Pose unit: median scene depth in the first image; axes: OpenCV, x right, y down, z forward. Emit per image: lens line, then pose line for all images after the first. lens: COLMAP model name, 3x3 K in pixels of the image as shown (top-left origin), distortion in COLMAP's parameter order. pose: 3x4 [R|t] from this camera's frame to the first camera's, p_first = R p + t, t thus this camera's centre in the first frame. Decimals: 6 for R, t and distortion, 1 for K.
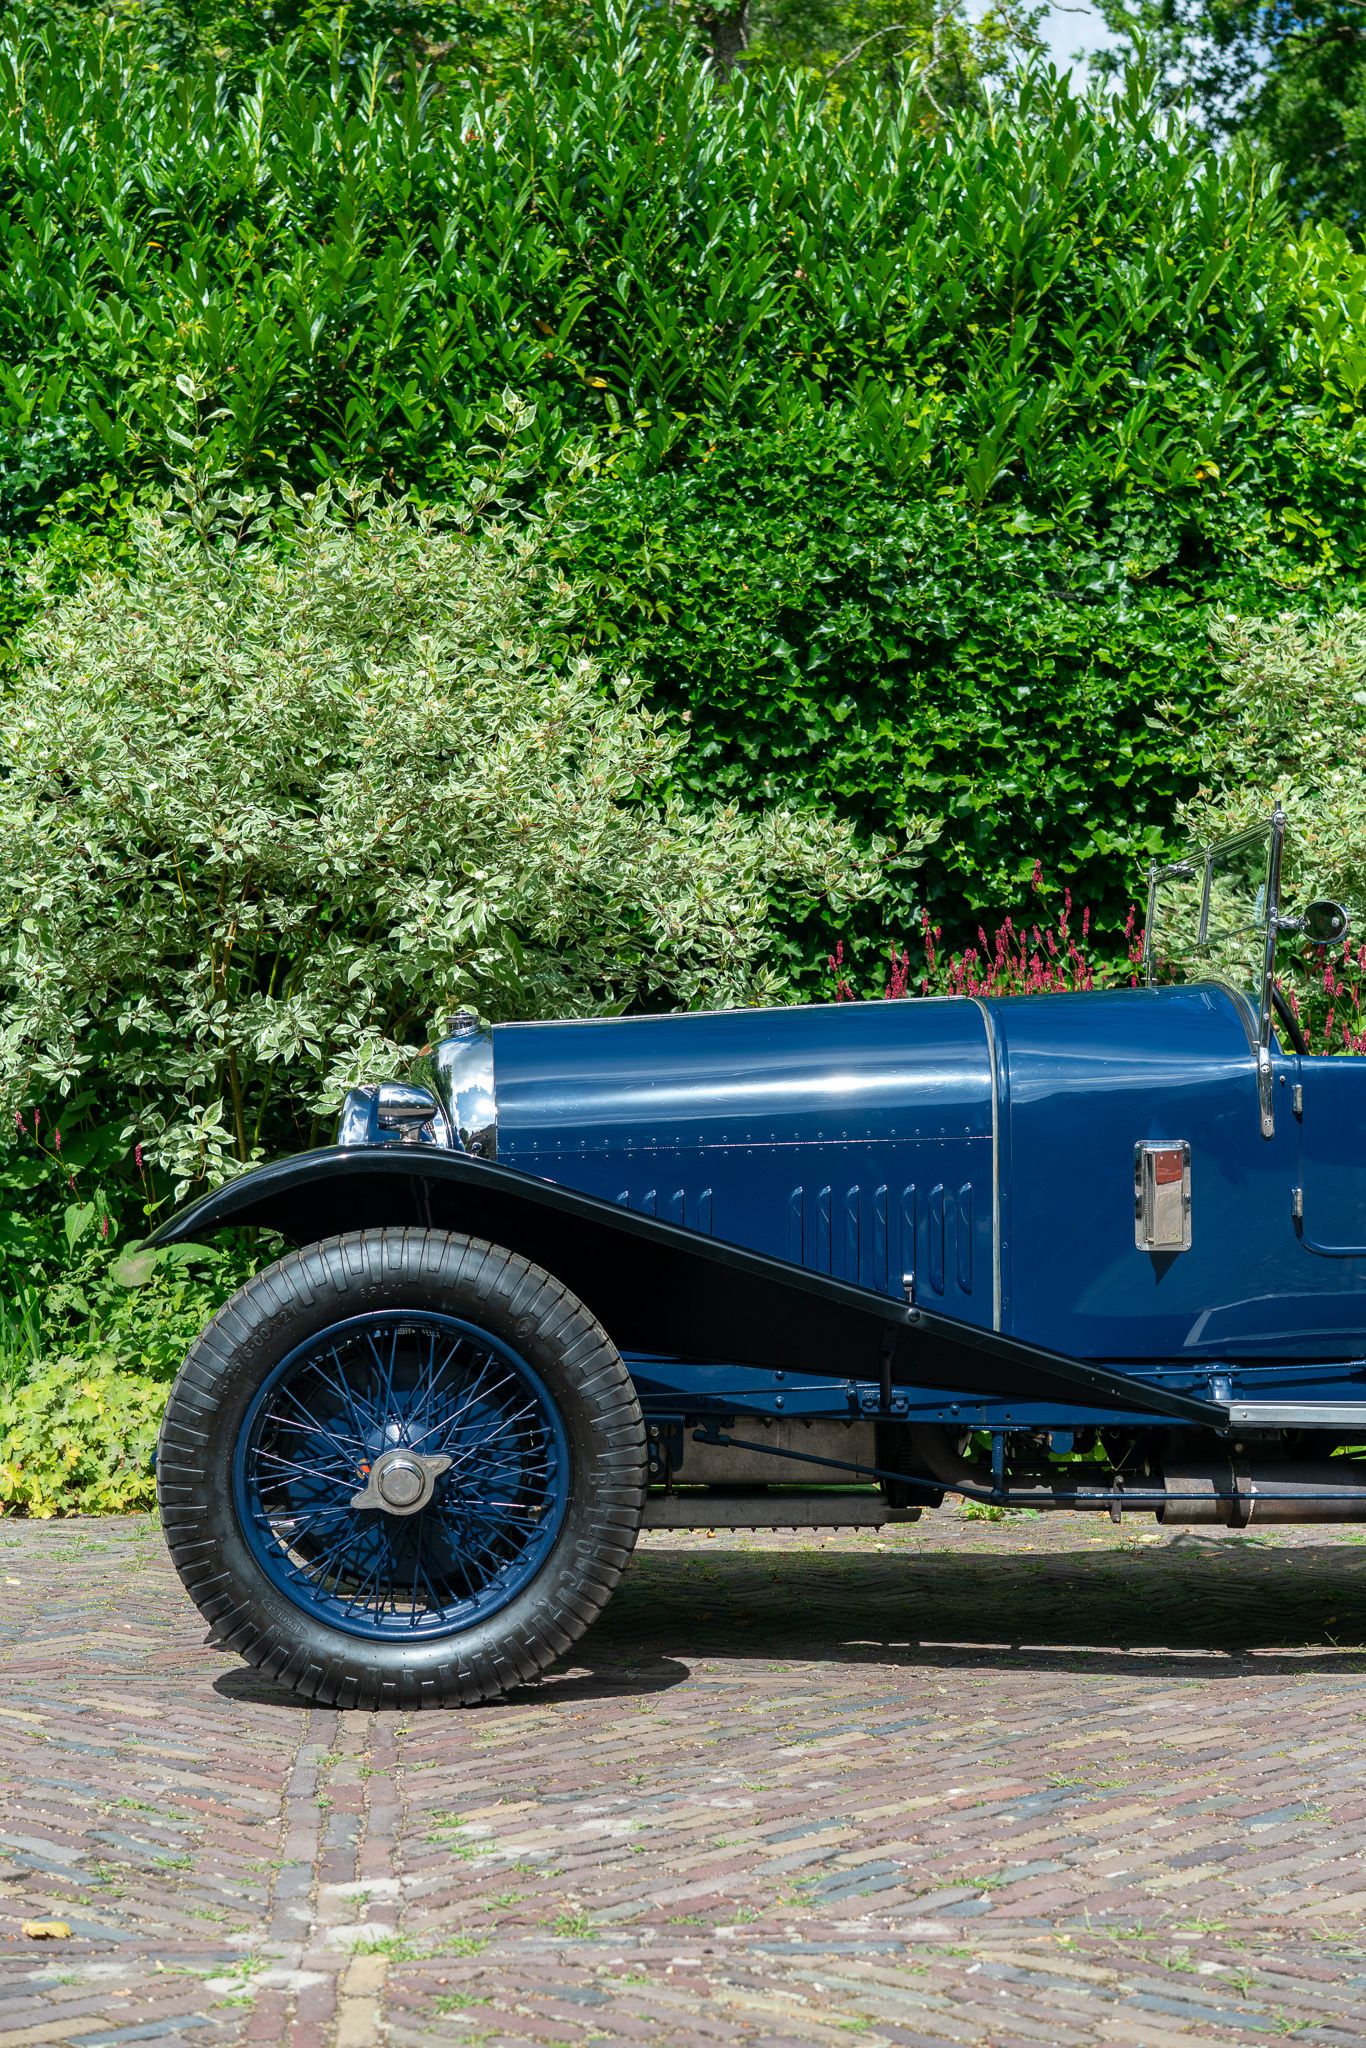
lens RADIAL K [[3057.3, 0, 687.4], [0, 3057.3, 1054.4], [0, 0, 1]] dist [-0.011835, 0.000000]
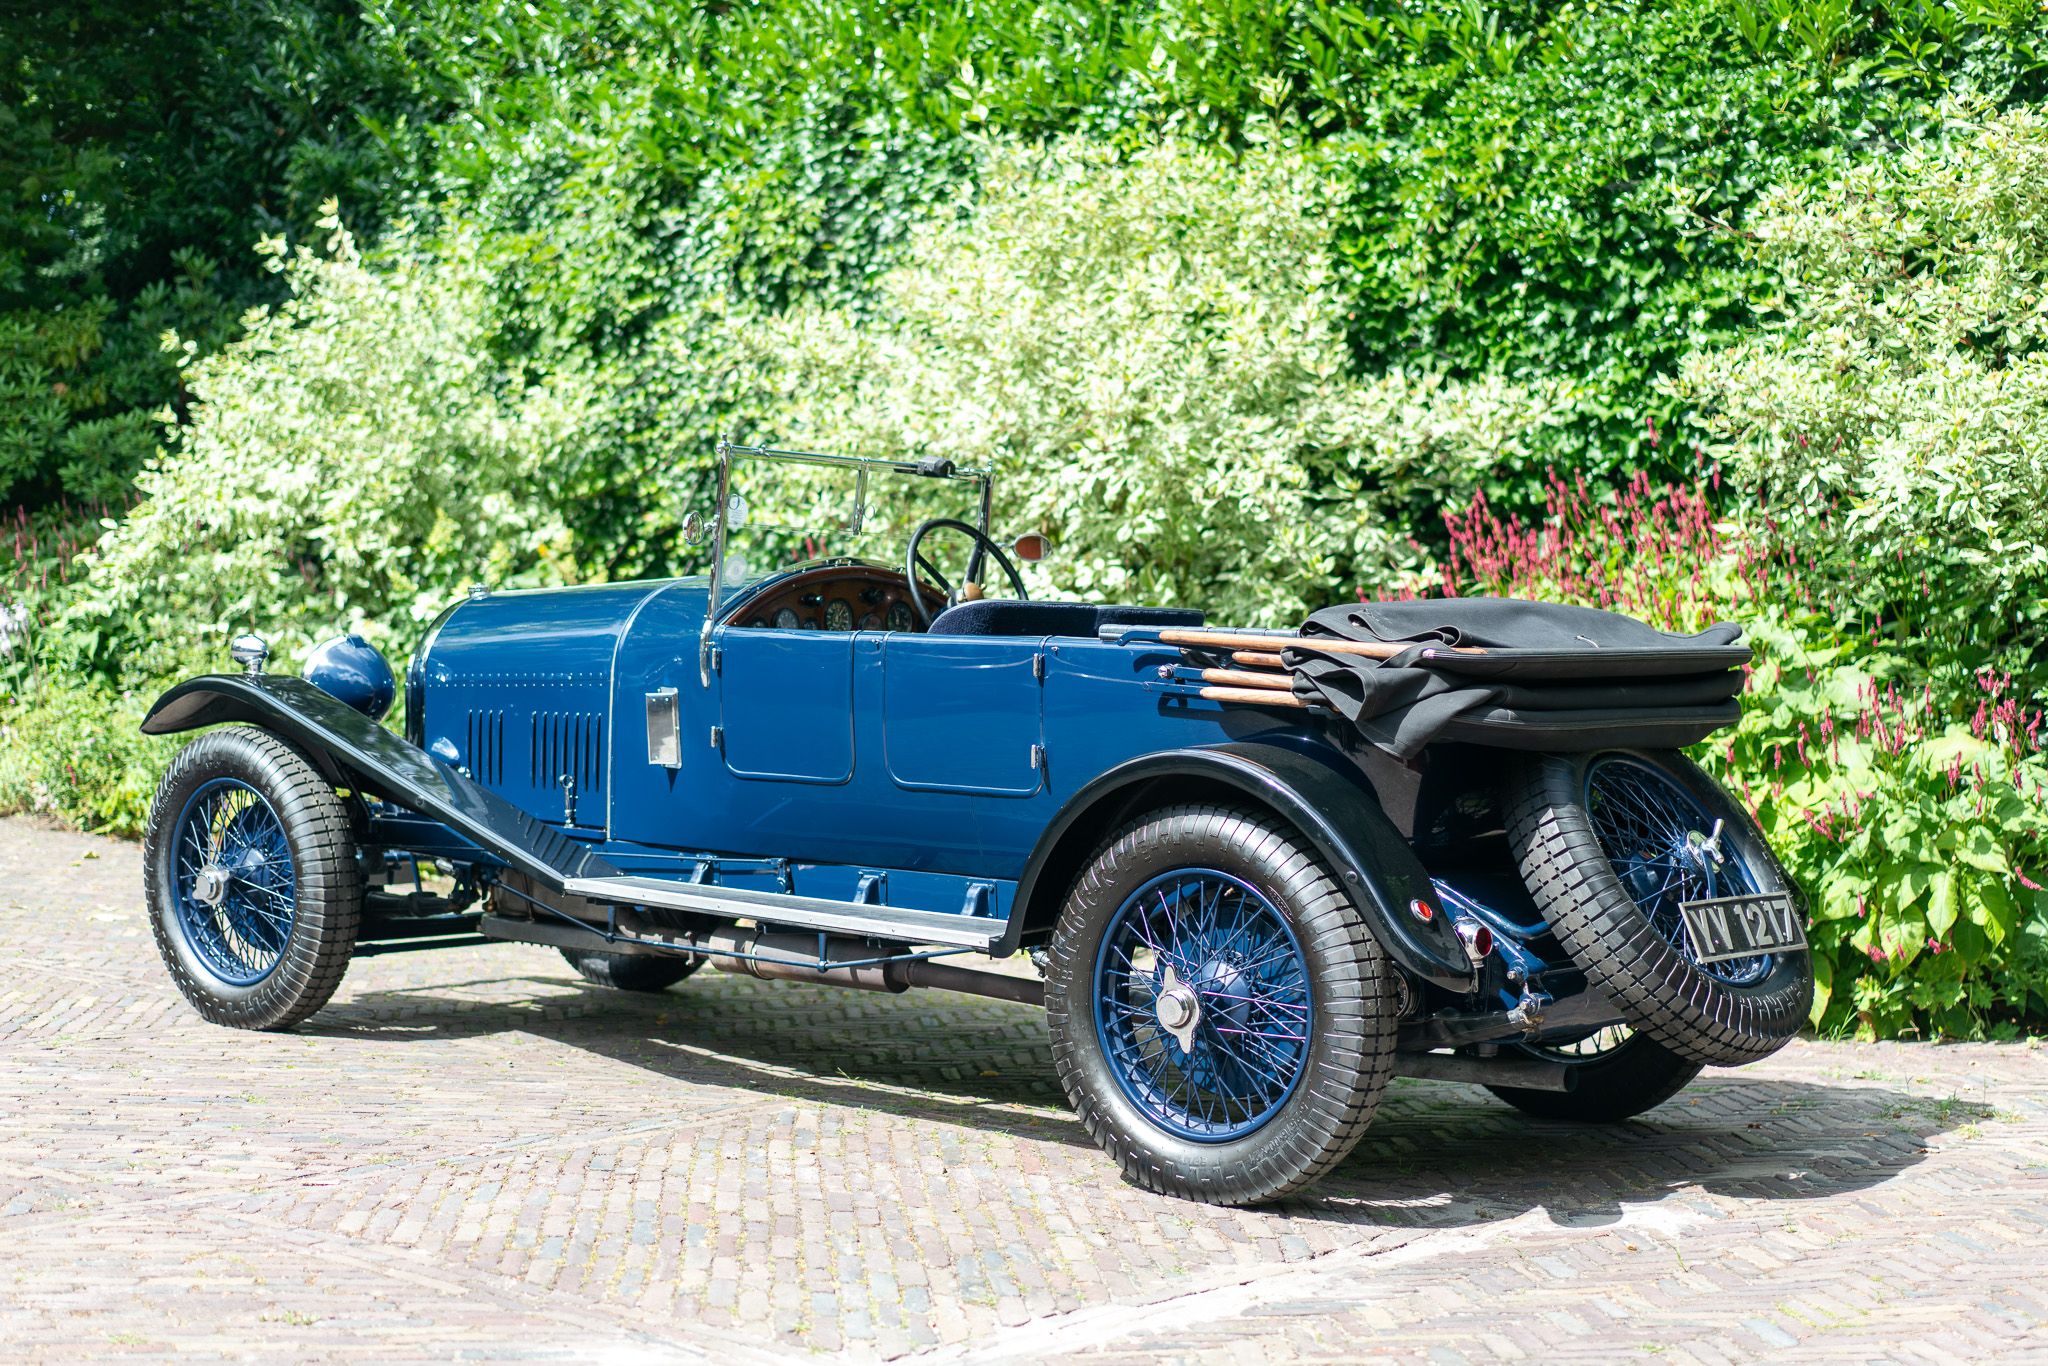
lens RADIAL K [[3057.3, 0, 1025.2], [0, 3057.3, 681.8], [0, 0, 1]] dist [-0.011835, 0.000000]
pose [[0.736141, 0.032257, -0.676059, 0.622632], [-0.000525, 0.998891, 0.047089, -0.019955], [0.676828, -0.034309, 0.735341, 0.055052]]
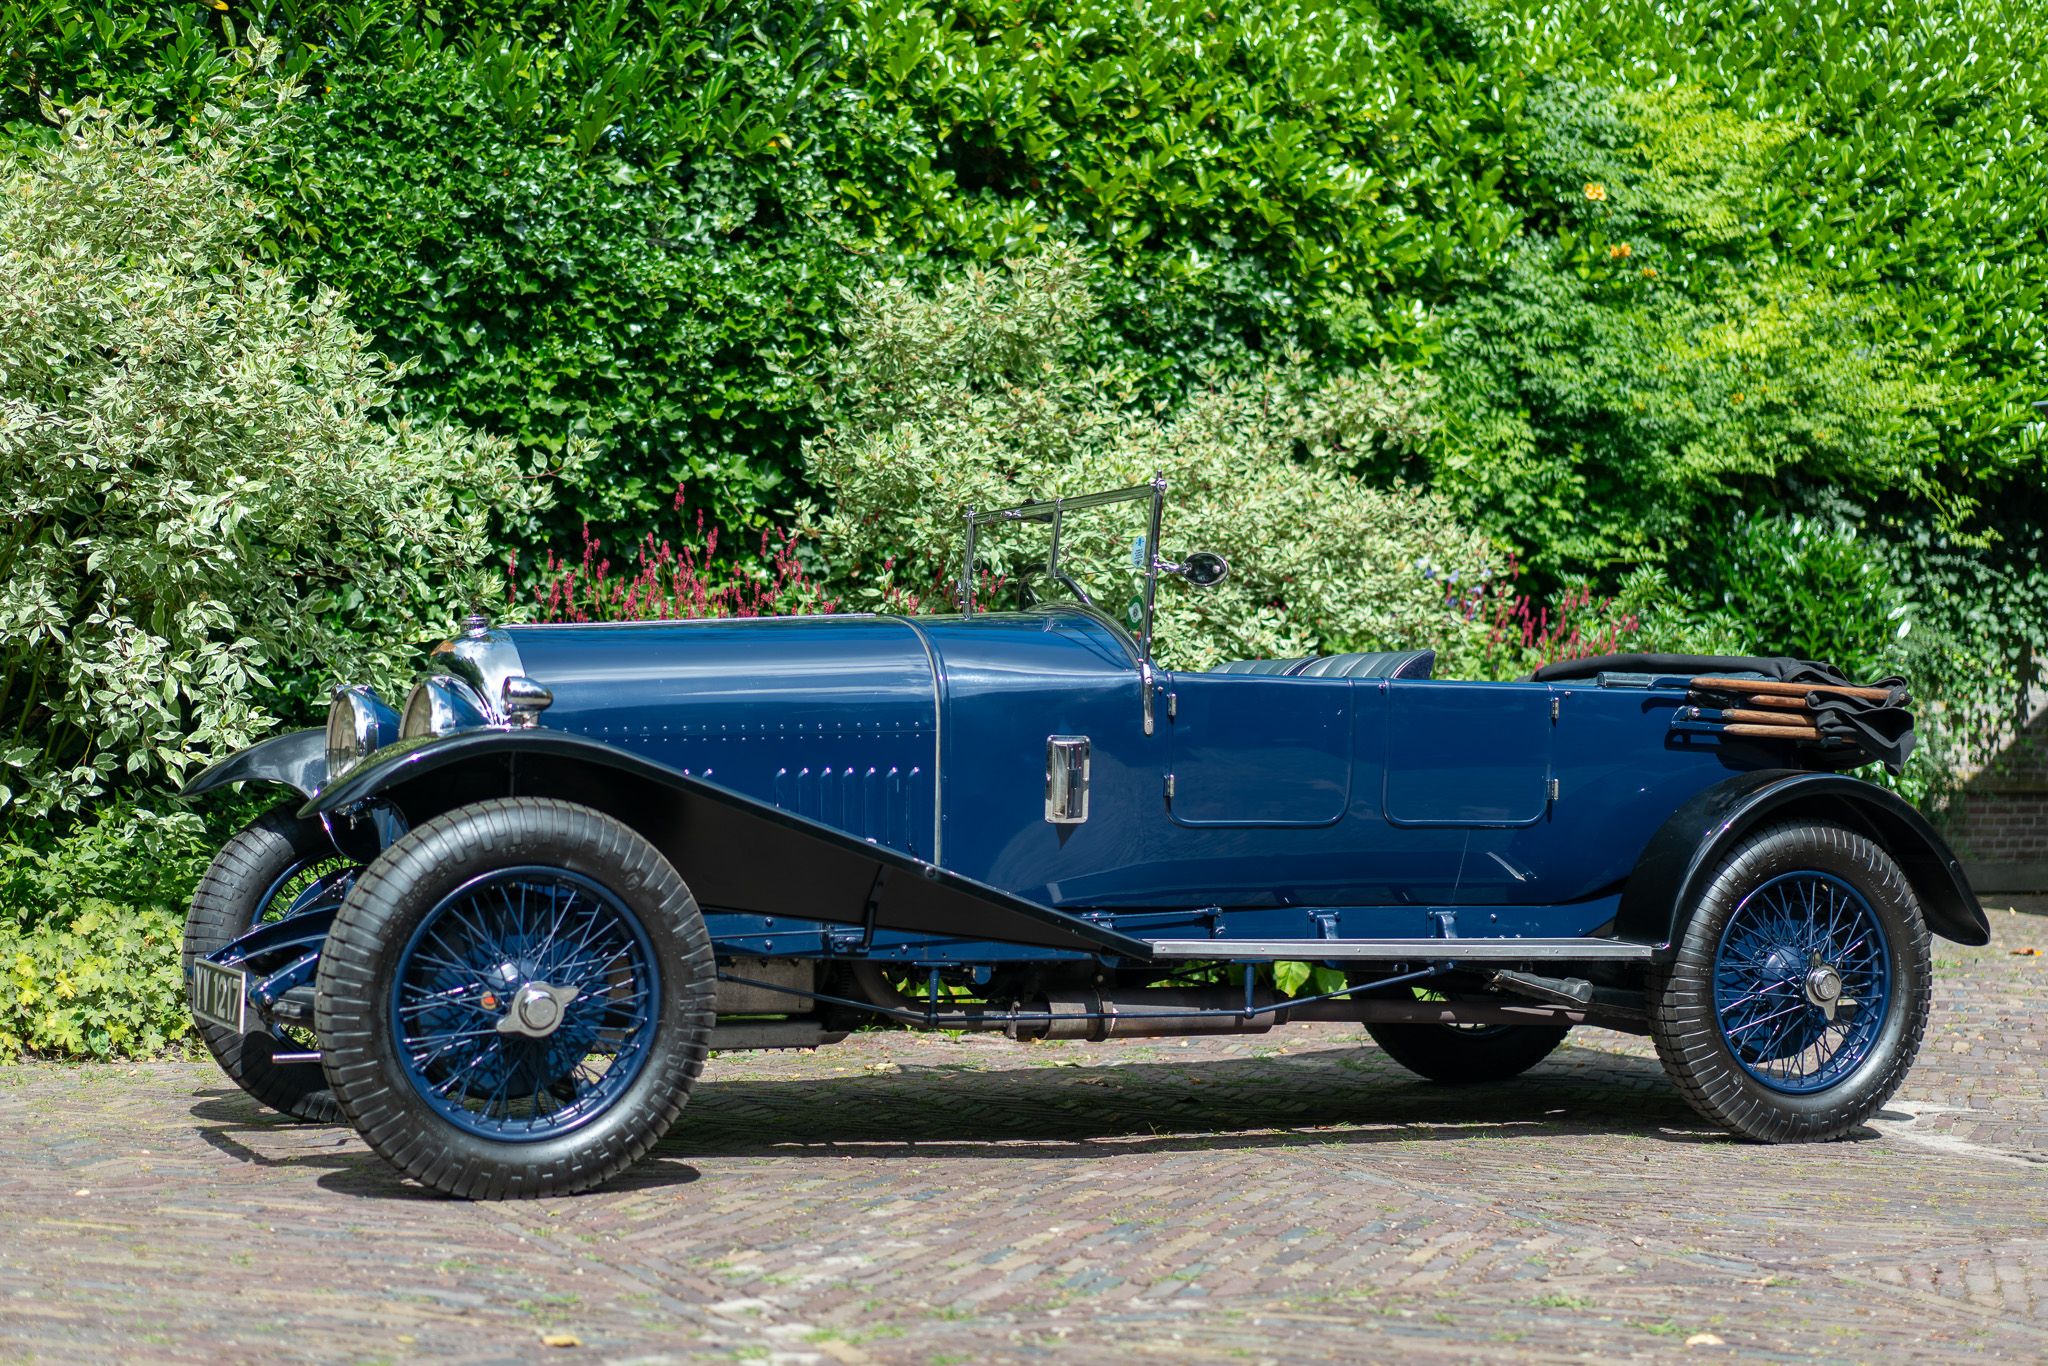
lens RADIAL K [[3057.3, 0, 981.0], [0, 3057.3, 685.3], [0, 0, 1]] dist [-0.011835, 0.000000]
pose [[0.930996, 0.023826, 0.364251, -0.175774], [-0.028328, 0.999574, 0.007021, -0.000245], [-0.363929, -0.016856, 0.931274, -0.085889]]
